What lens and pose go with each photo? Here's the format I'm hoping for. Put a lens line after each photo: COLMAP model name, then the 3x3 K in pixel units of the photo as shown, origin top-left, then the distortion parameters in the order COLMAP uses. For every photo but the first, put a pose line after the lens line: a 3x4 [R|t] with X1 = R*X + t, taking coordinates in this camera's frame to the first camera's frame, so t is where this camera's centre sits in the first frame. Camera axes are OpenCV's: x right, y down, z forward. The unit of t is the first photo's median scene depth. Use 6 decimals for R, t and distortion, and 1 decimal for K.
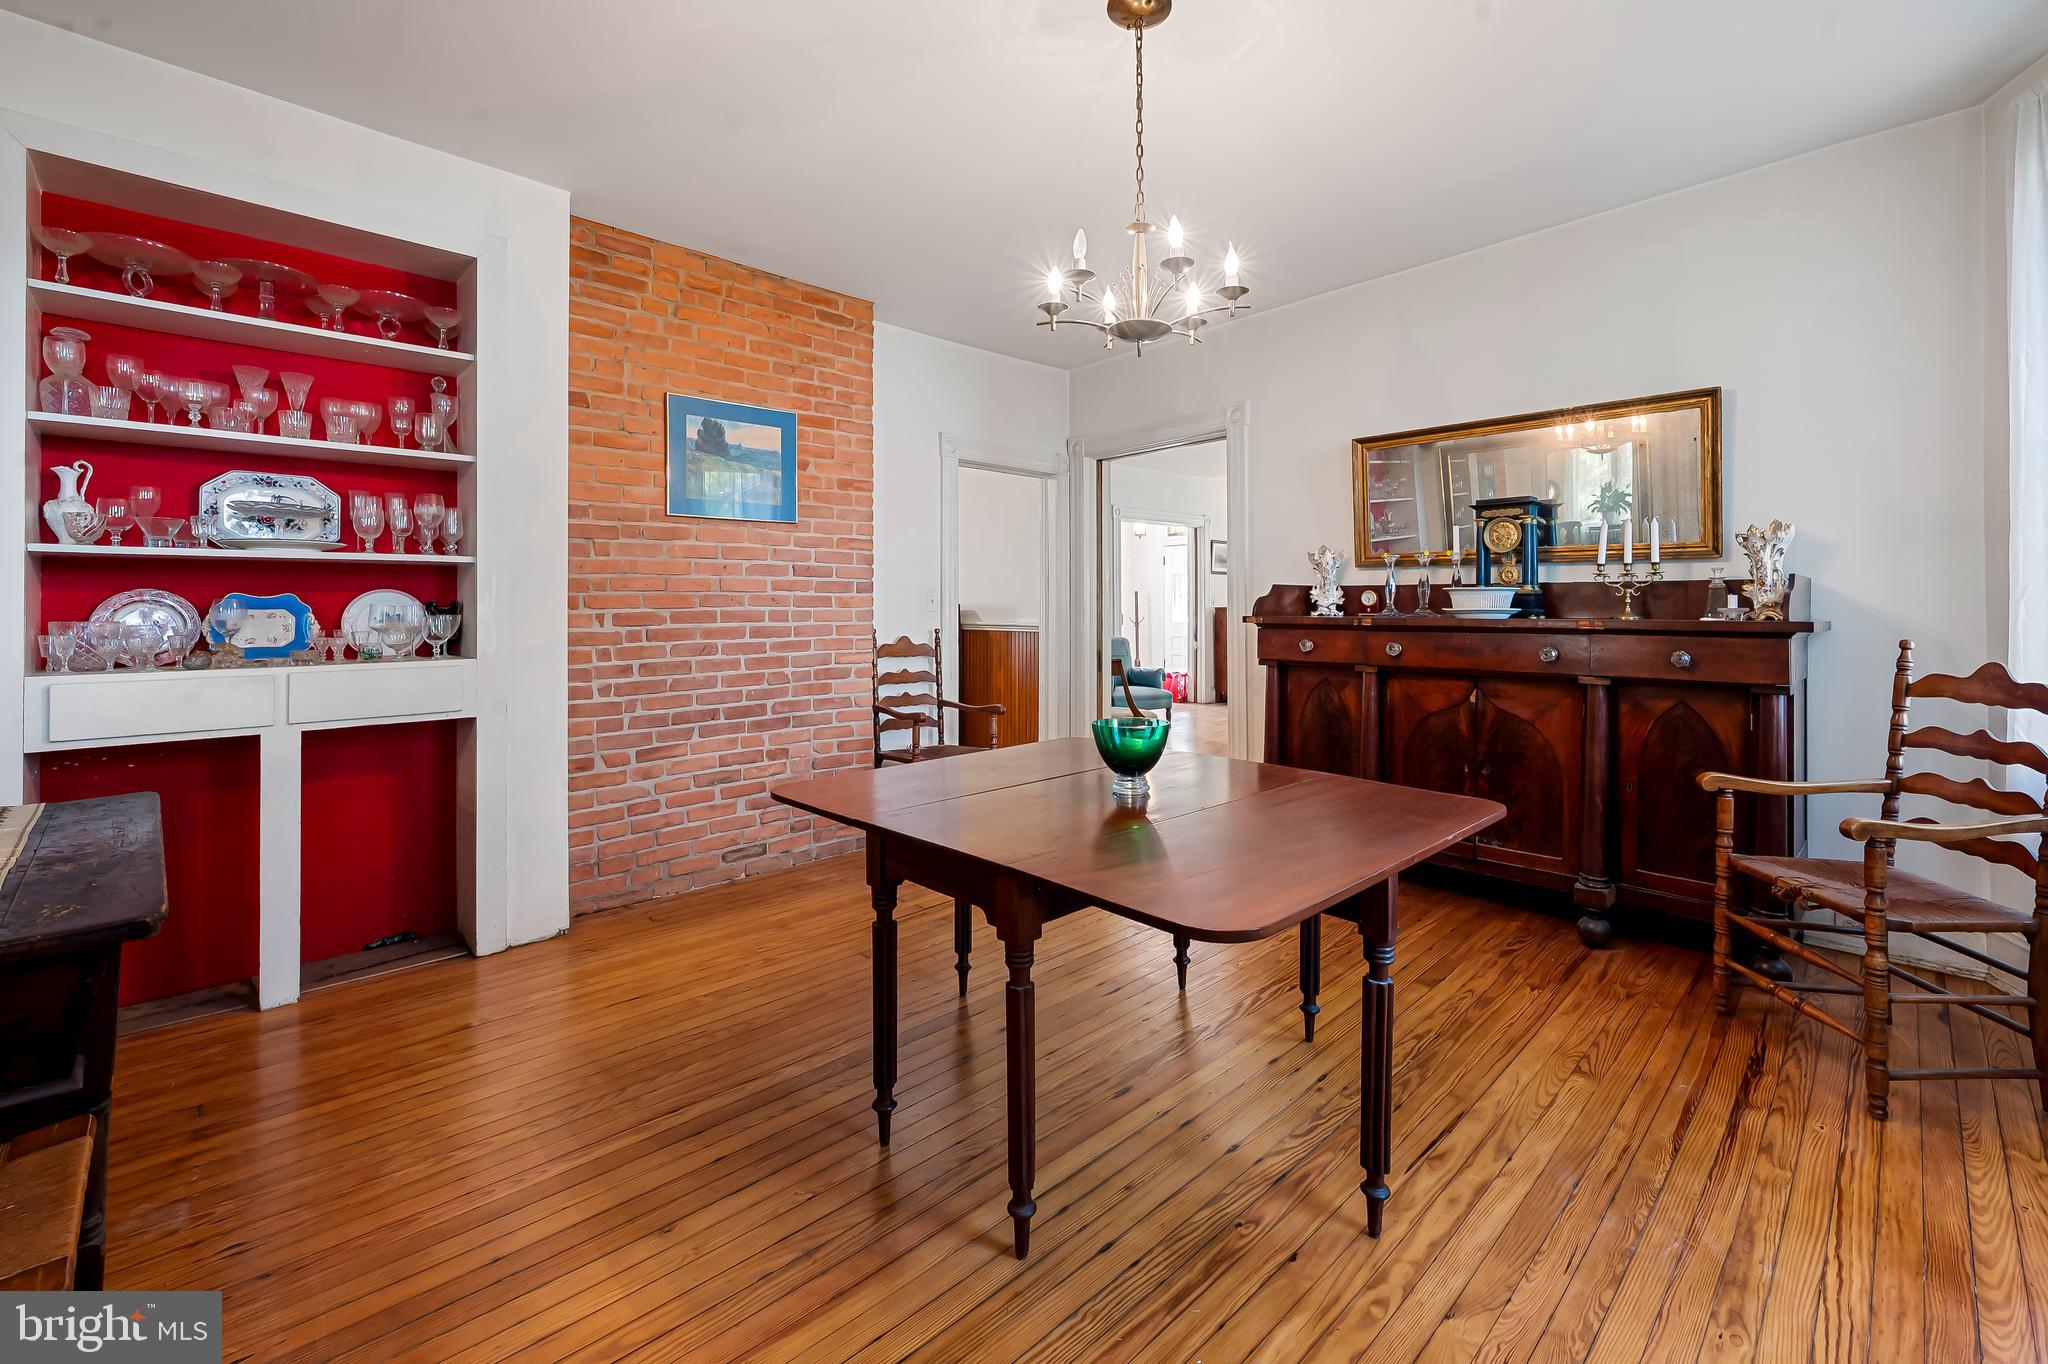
lens RADIAL K [[847.6, 0, 1035.0], [0, 847.6, 602.1], [0, 0, 1]] dist [-0.001442, -0.000159]
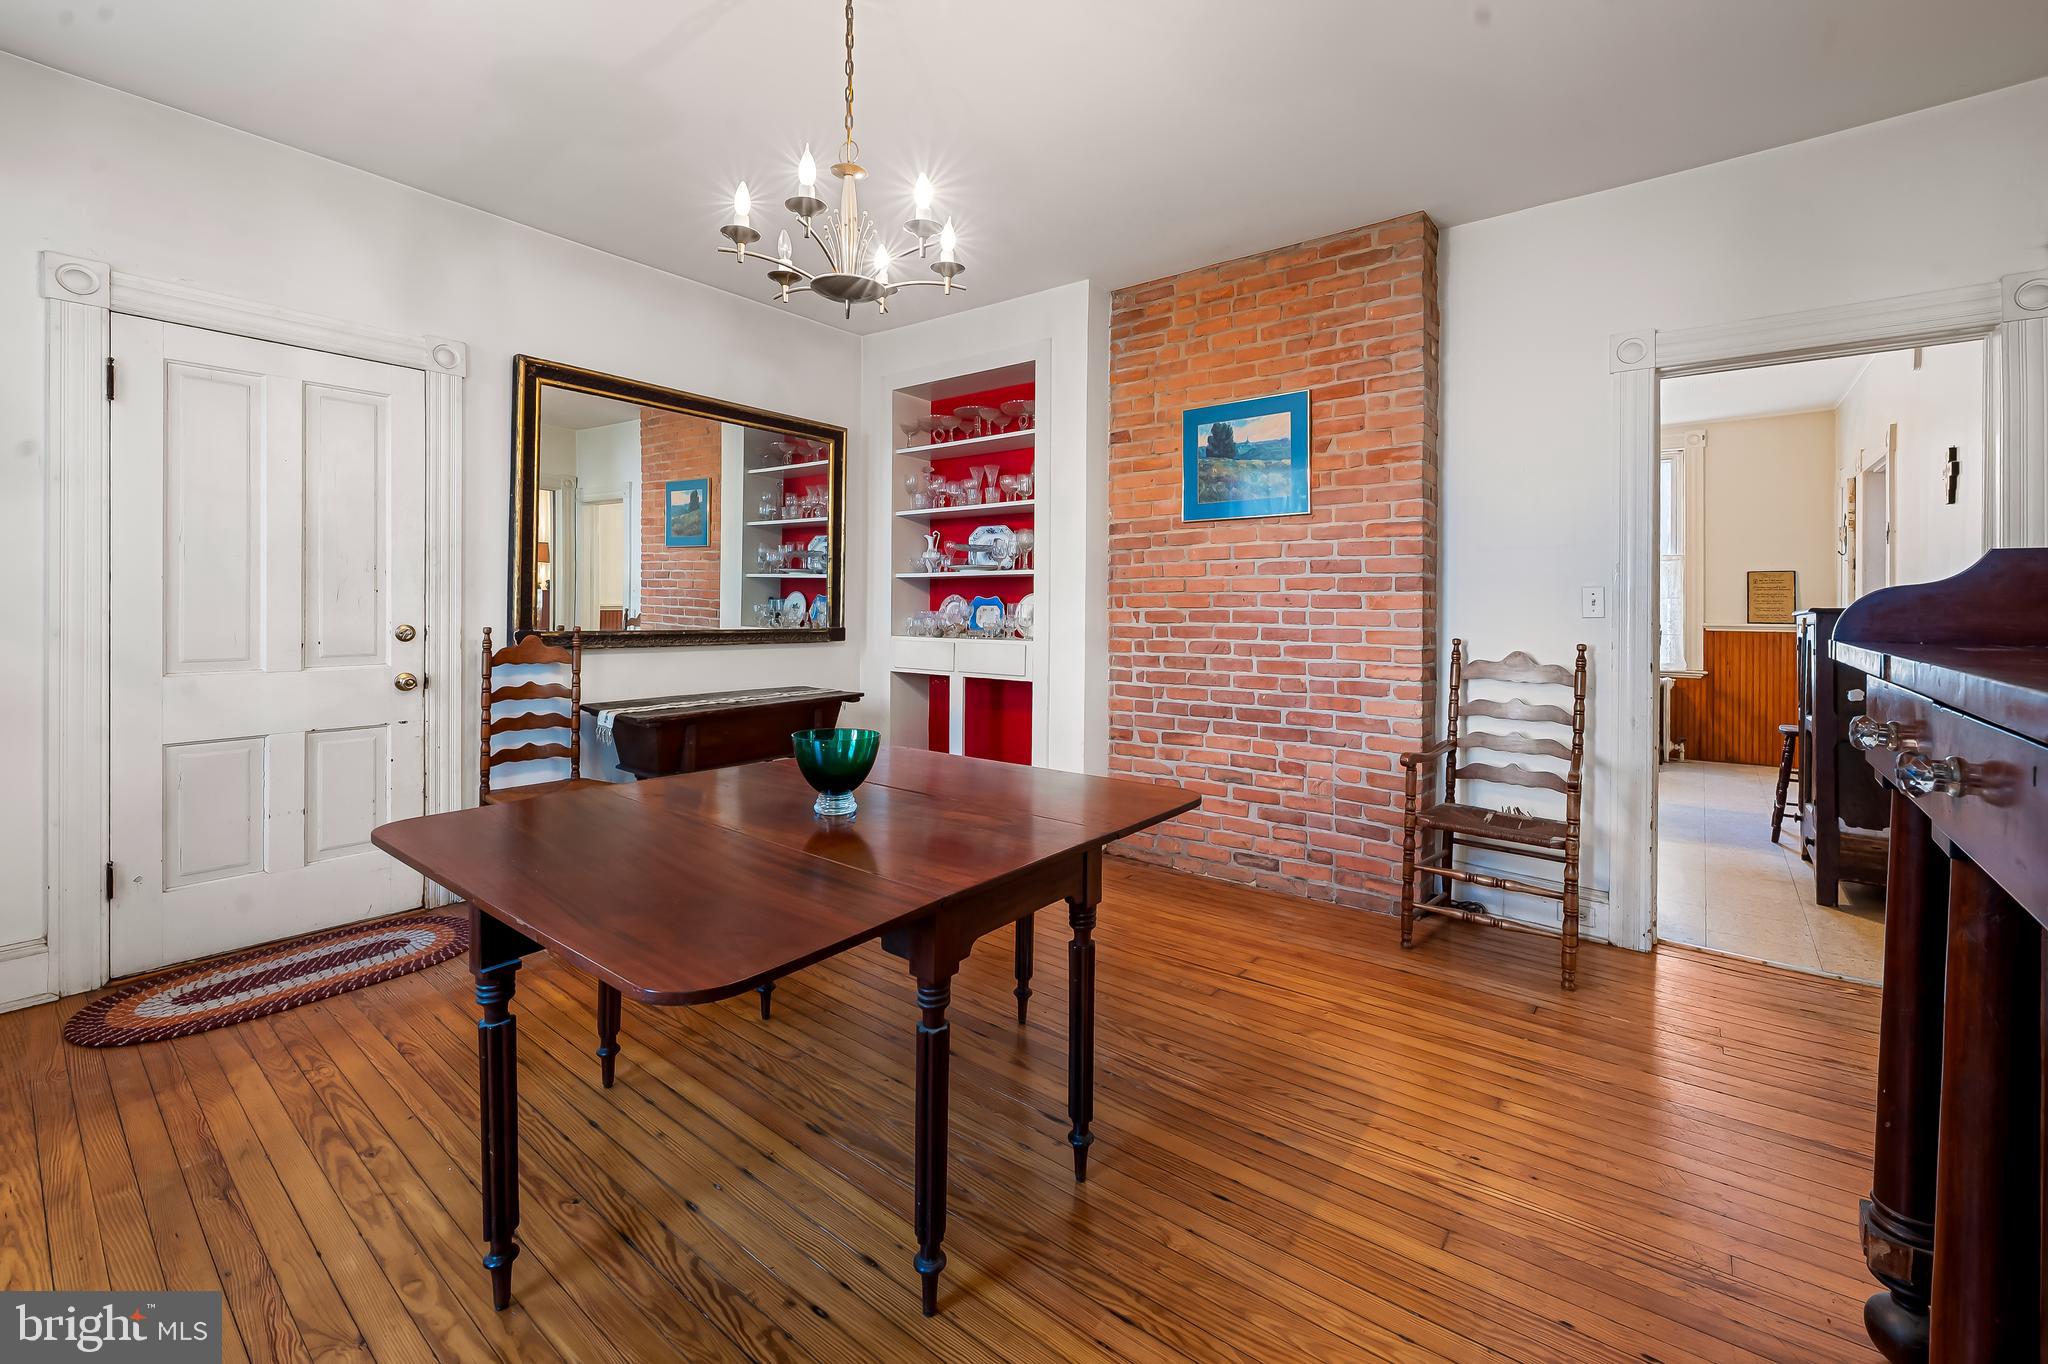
lens RADIAL K [[847.6, 0, 1029.1], [0, 847.6, 606.9], [0, 0, 1]] dist [-0.001442, -0.000159]
pose [[0.139984, 0.005486, -0.990138, 0.596905], [-0.003783, 0.999980, 0.005006, 0.001506], [0.990146, 0.003045, 0.140002, 0.625786]]
